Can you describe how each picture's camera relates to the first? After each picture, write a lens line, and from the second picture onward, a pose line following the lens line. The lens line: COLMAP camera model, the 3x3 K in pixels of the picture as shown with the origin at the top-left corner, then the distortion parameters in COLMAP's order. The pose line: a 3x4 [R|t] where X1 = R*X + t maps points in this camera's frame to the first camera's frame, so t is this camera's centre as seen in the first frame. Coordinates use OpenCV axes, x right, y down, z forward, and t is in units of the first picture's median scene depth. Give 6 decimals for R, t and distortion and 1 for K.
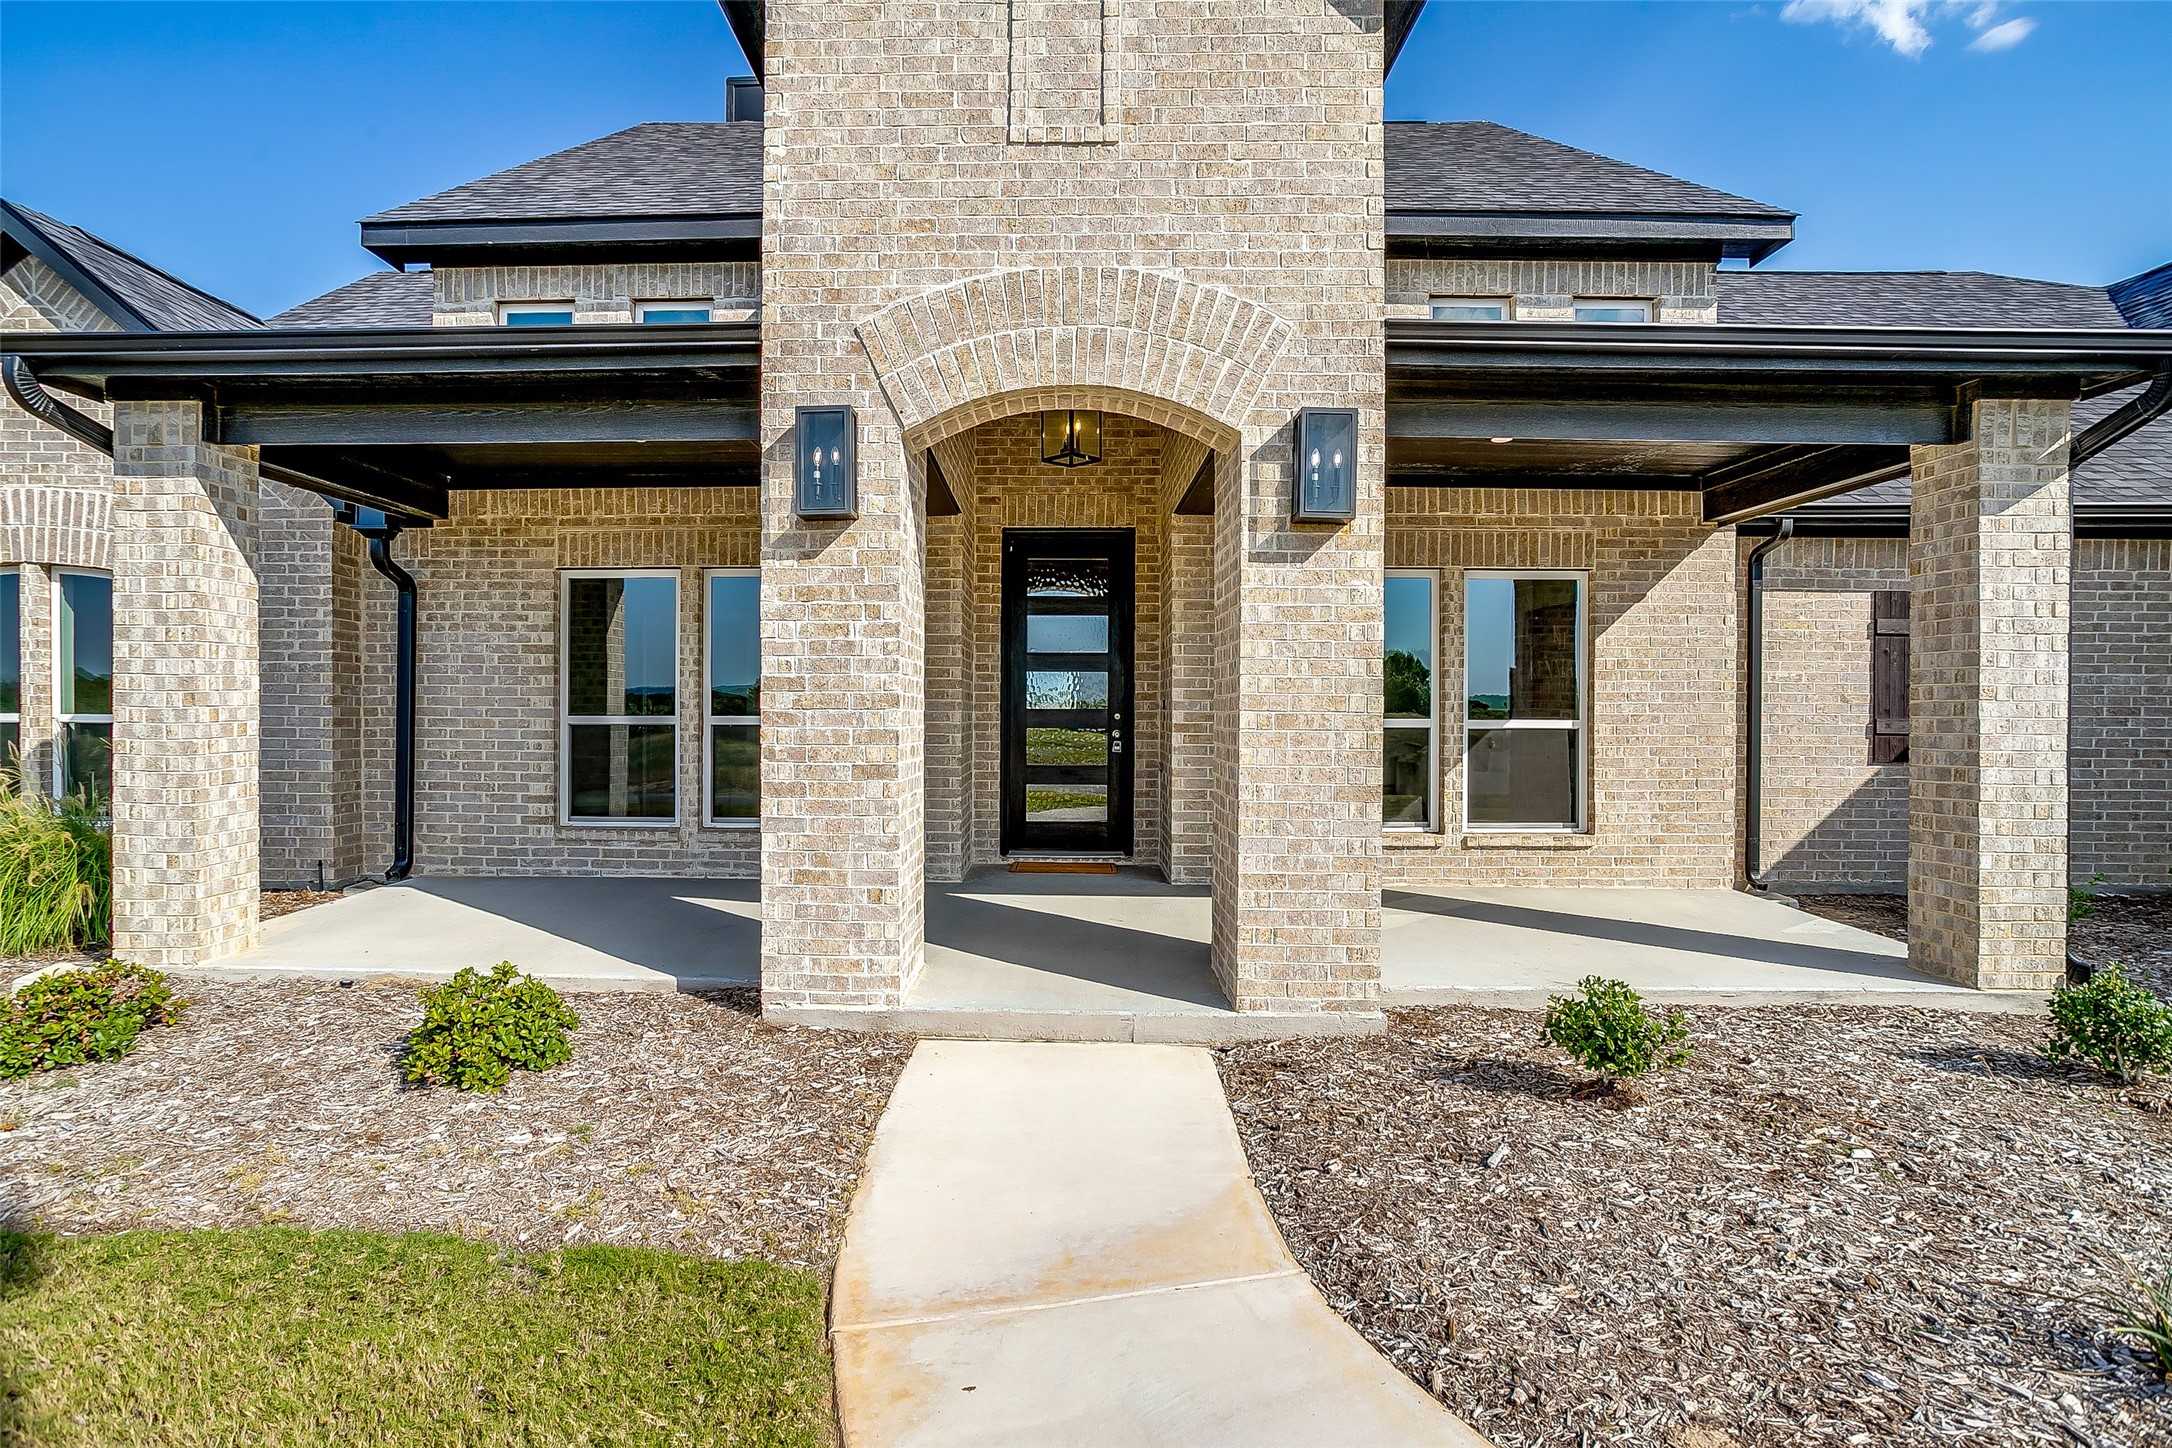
lens RADIAL K [[1112.2, 0, 1041.8], [0, 1112.2, 701.3], [0, 0, 1]] dist [-0.002725, 0.000107]
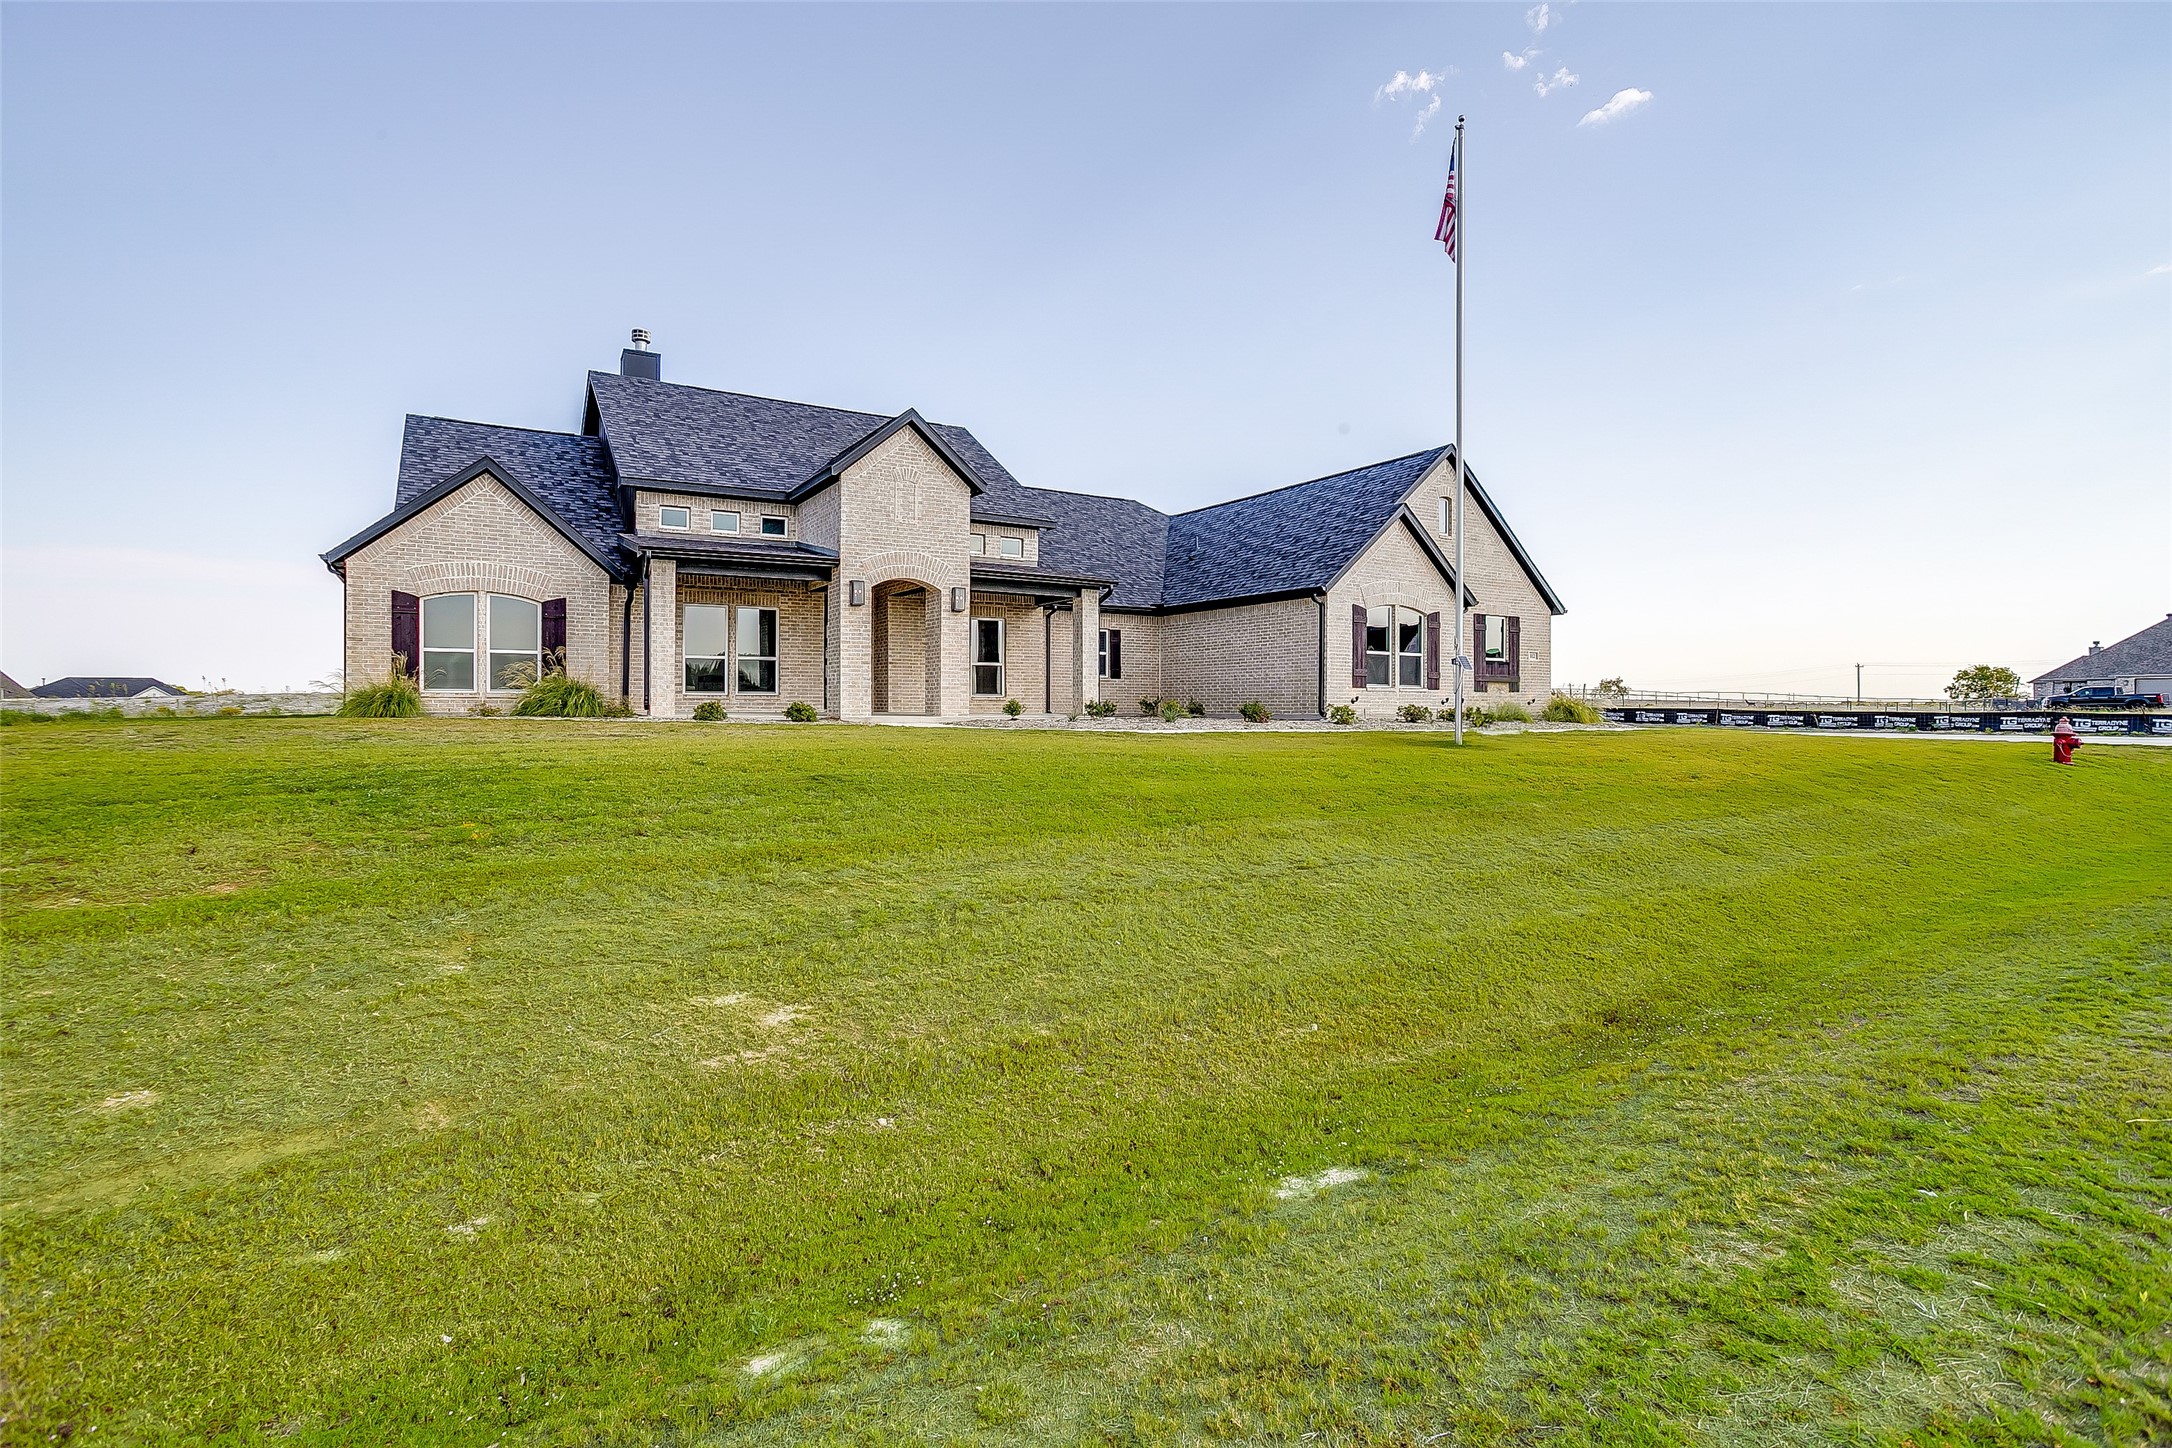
lens RADIAL K [[1049.2, 0, 1079.0], [0, 1049.2, 712.3], [0, 0, 1]] dist [-0.009740, -0.000088]
pose [[0.853459, -0.006257, 0.521122, -1.417245], [-0.002925, 0.999855, 0.016795, 0.167690], [-0.521151, -0.015858, 0.853317, -2.662184]]
